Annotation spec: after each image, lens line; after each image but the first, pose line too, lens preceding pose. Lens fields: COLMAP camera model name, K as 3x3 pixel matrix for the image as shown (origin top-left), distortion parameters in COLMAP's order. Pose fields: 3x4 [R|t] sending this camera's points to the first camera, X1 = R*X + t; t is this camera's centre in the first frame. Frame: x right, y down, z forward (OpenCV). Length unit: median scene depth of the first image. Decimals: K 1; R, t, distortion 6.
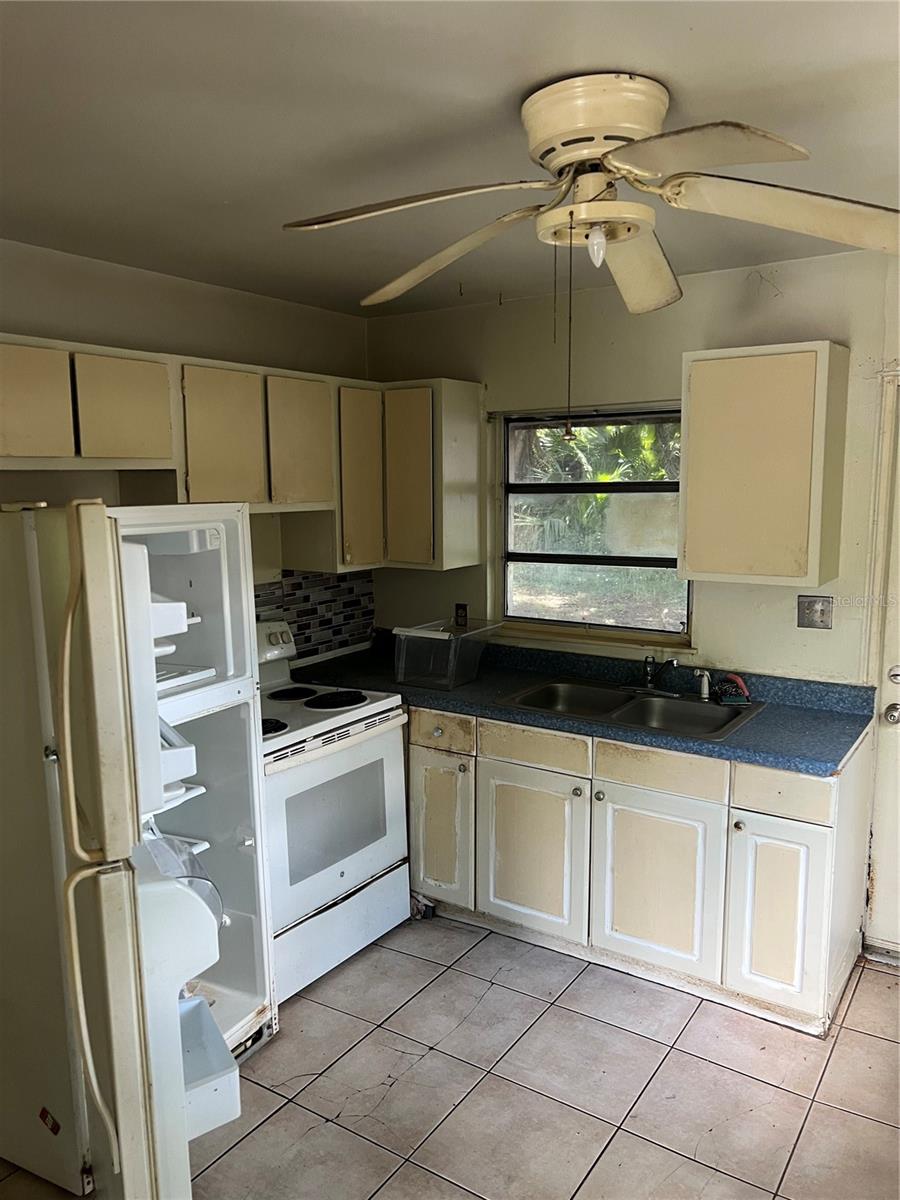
lens RADIAL K [[898.5, 0, 444.7], [0, 898.5, 588.5], [0, 0, 1]] dist [0.041567, -0.042606]
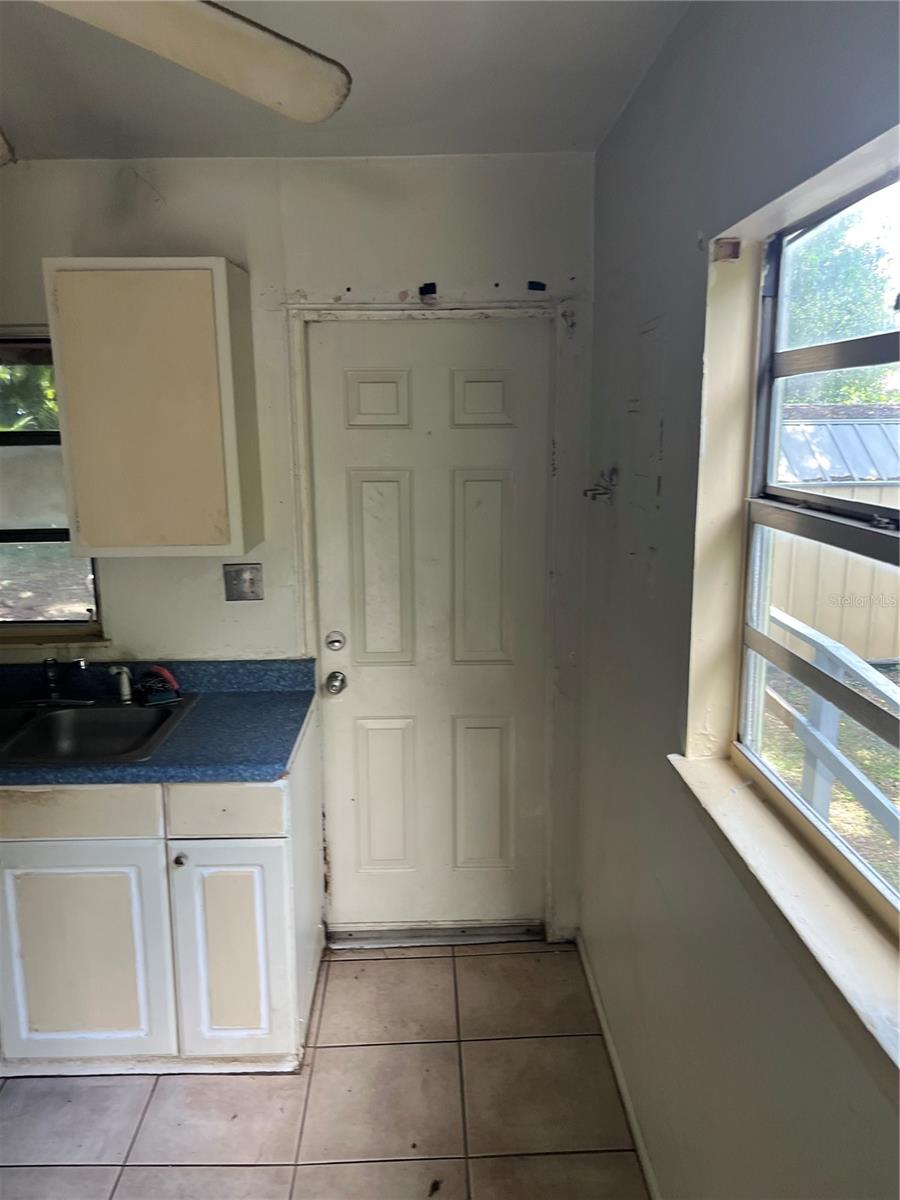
lens RADIAL K [[898.5, 0, 439.8], [0, 898.5, 590.5], [0, 0, 1]] dist [0.041567, -0.042606]
pose [[0.818712, -0.113430, 0.562889, 0.081123], [0.083564, 0.993395, 0.078641, -0.018203], [-0.568091, -0.017348, 0.822783, 0.192017]]
